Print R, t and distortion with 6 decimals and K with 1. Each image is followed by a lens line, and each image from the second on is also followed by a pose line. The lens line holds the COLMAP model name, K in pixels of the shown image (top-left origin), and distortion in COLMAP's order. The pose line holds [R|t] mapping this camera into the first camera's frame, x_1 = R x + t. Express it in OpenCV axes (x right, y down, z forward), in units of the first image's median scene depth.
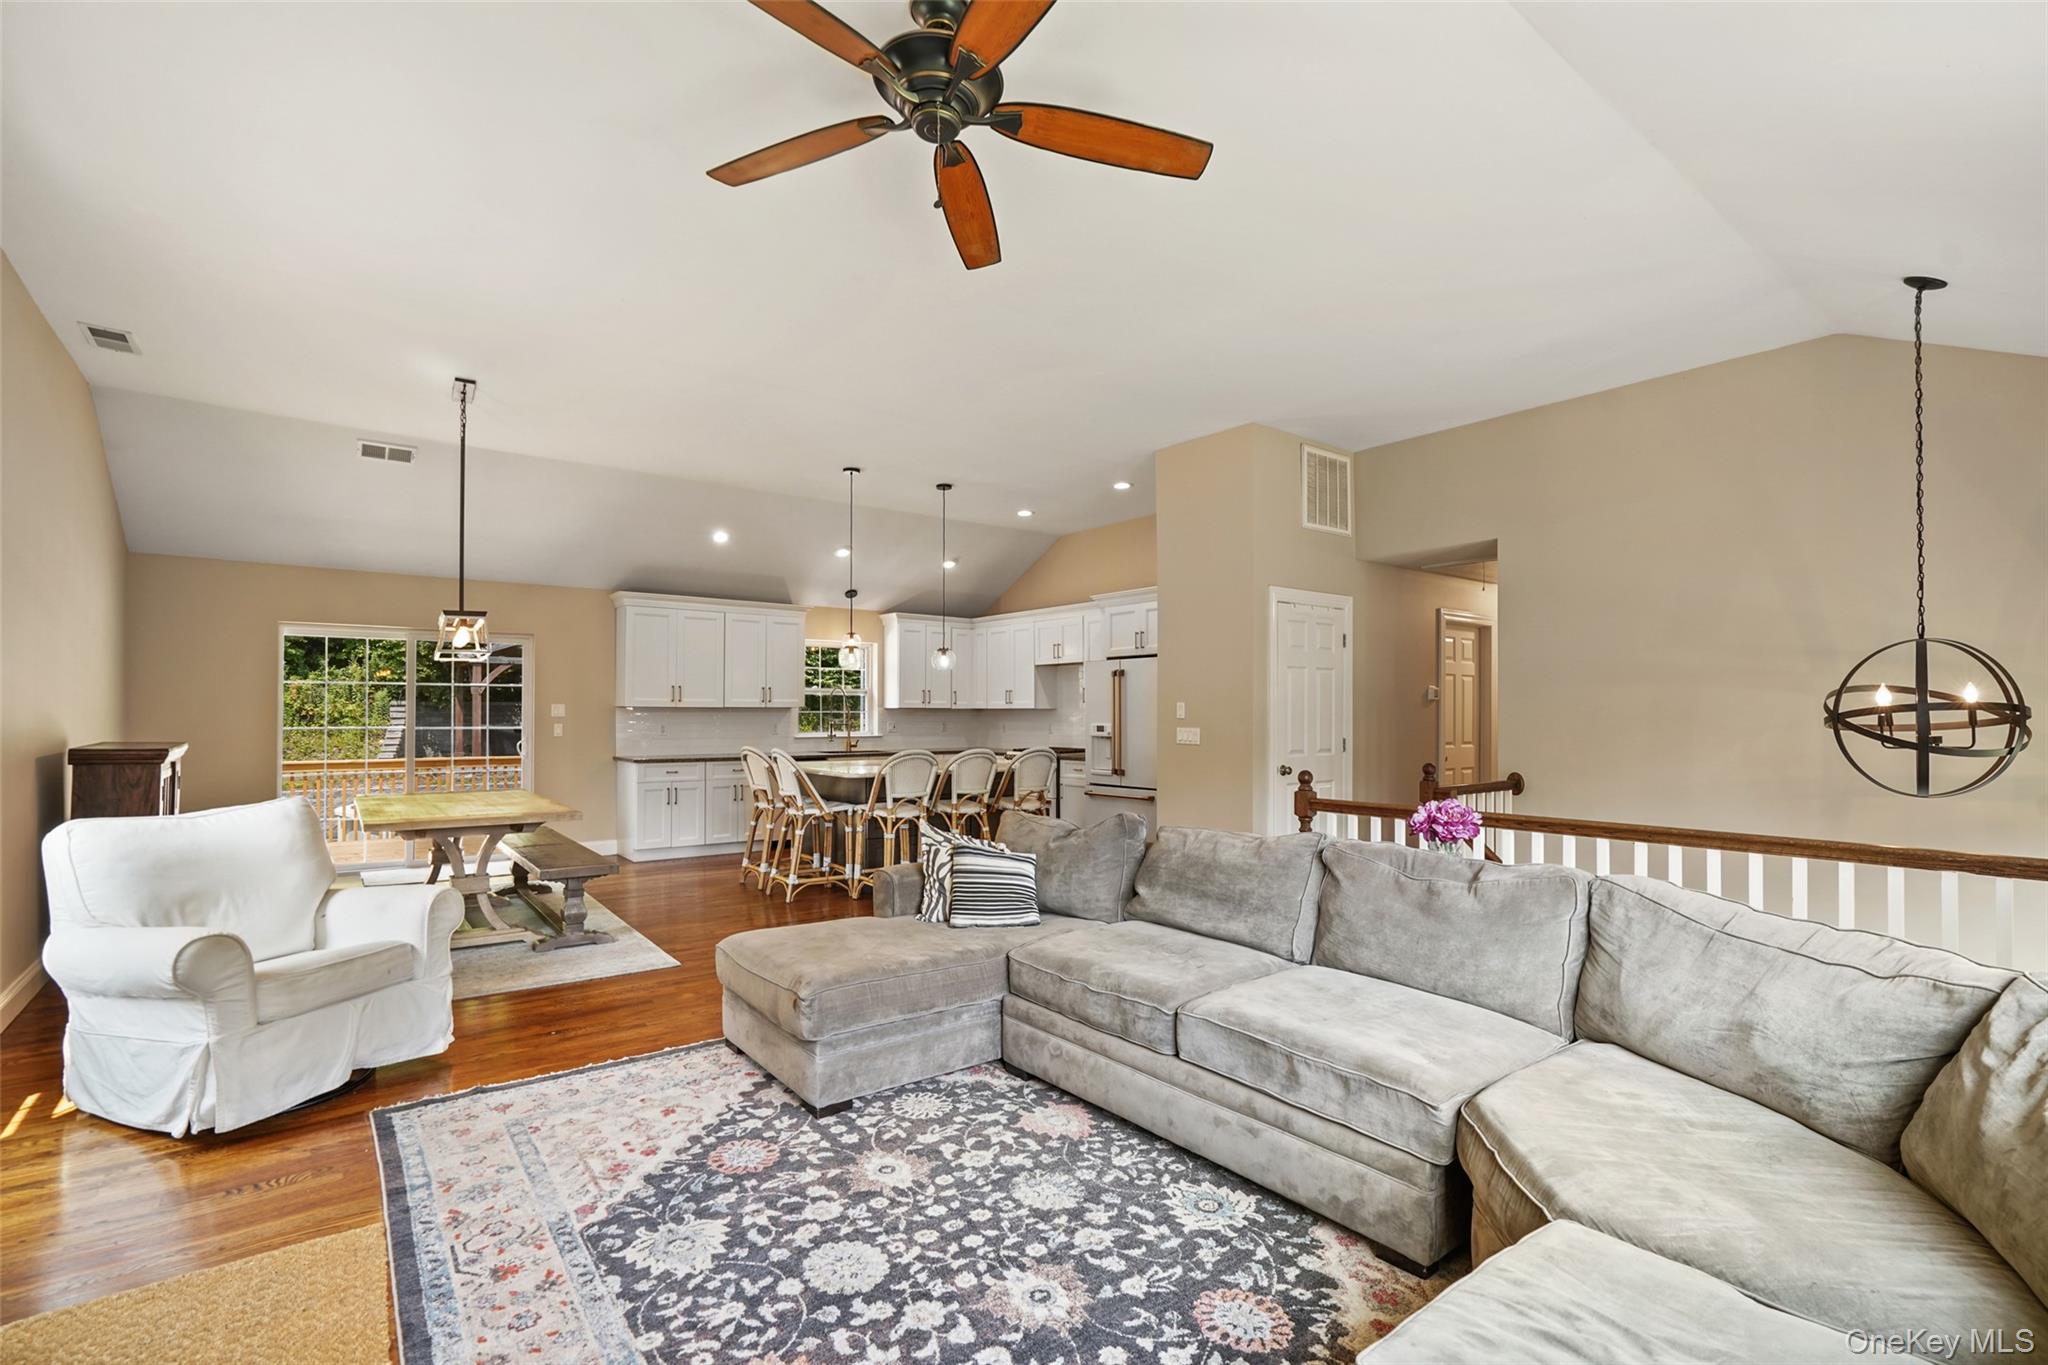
lens RADIAL K [[936.5, 0, 1014.9], [0, 936.5, 719.8], [0, 0, 1]] dist [-0.004391, -0.000537]
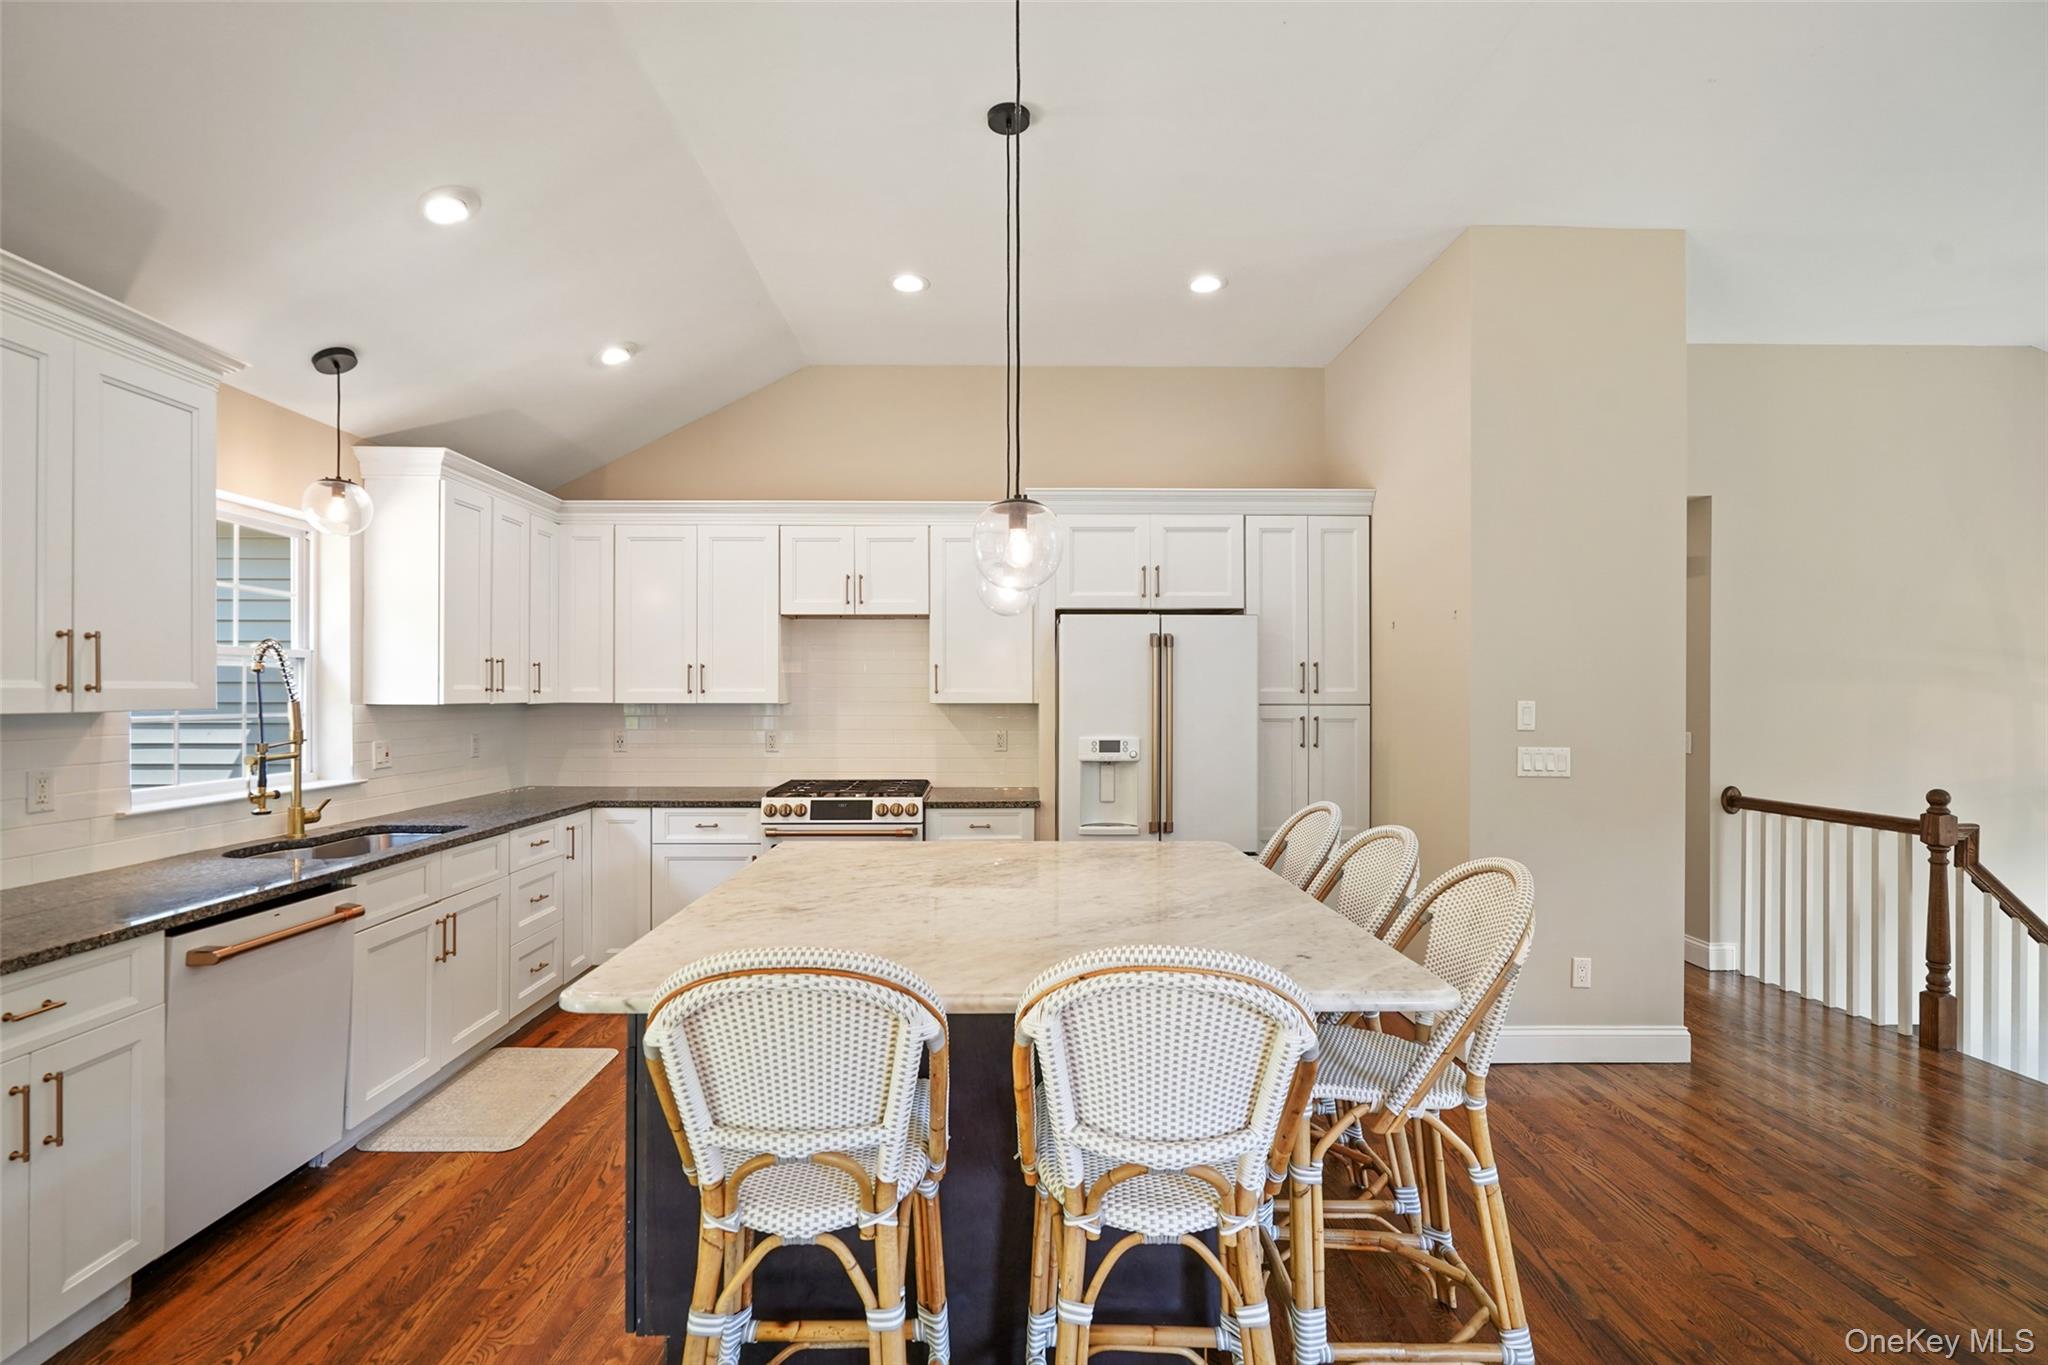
lens RADIAL K [[929.5, 0, 1013.1], [0, 929.5, 693.5], [0, 0, 1]] dist [-0.004290, 0.000292]
pose [[0.594200, 0.000234, 0.804317, -0.436689], [0.004952, 0.999980, -0.003949, -0.021912], [-0.804302, 0.006329, 0.594187, 0.914380]]
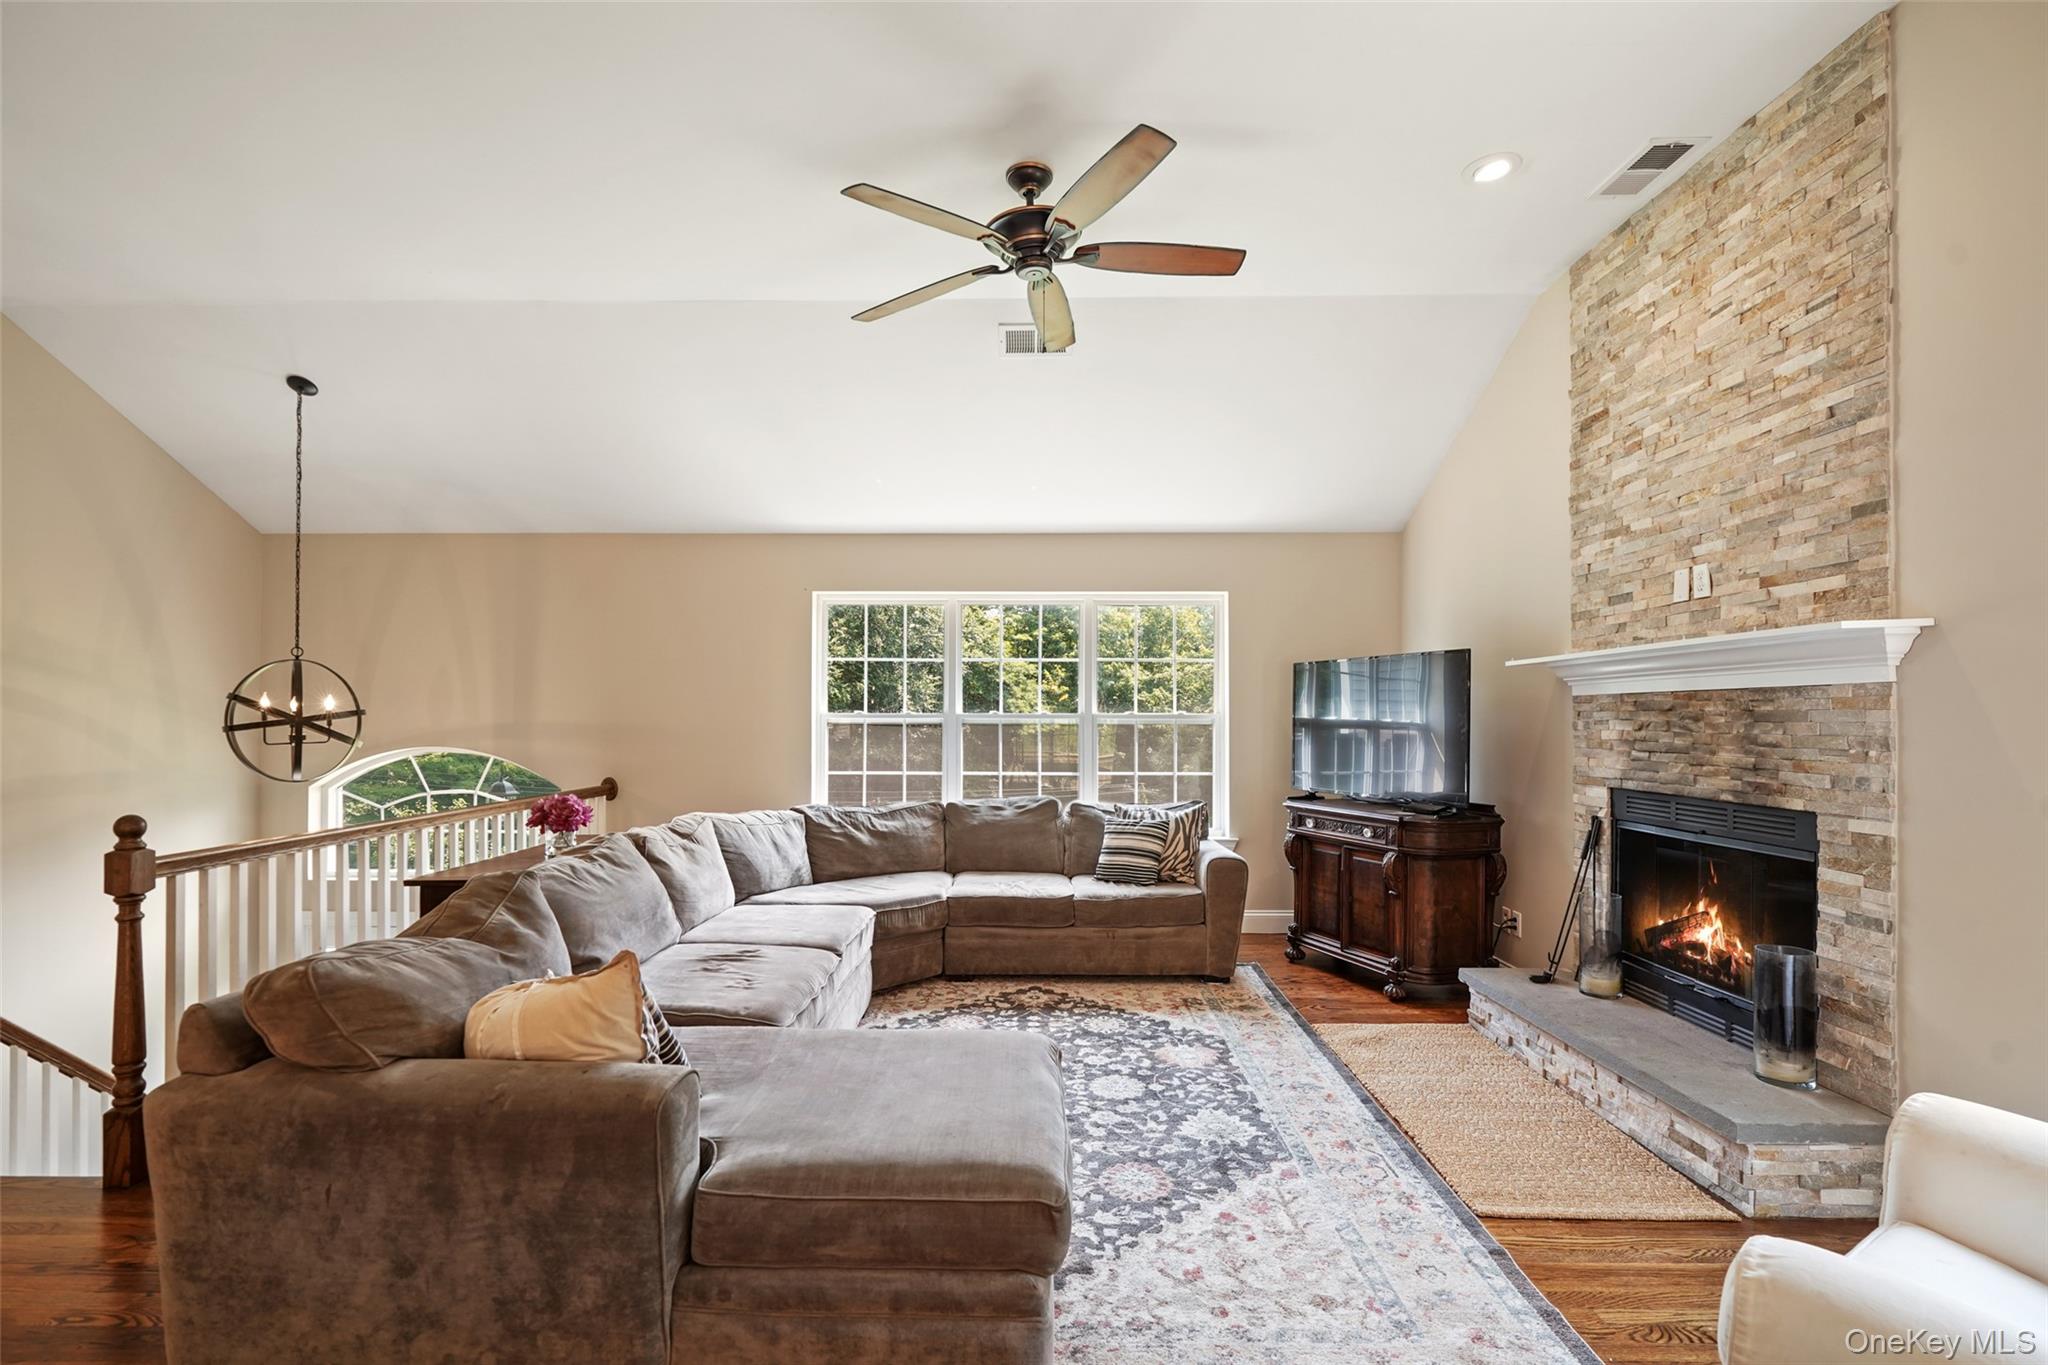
lens RADIAL K [[936.5, 0, 1014.9], [0, 936.5, 719.8], [0, 0, 1]] dist [-0.004391, -0.000537]
pose [[-0.788811, -0.002451, 0.614631, -0.326647], [0.001800, 0.999979, 0.006297, -0.004716], [-0.614634, 0.006073, -0.788789, 0.766400]]
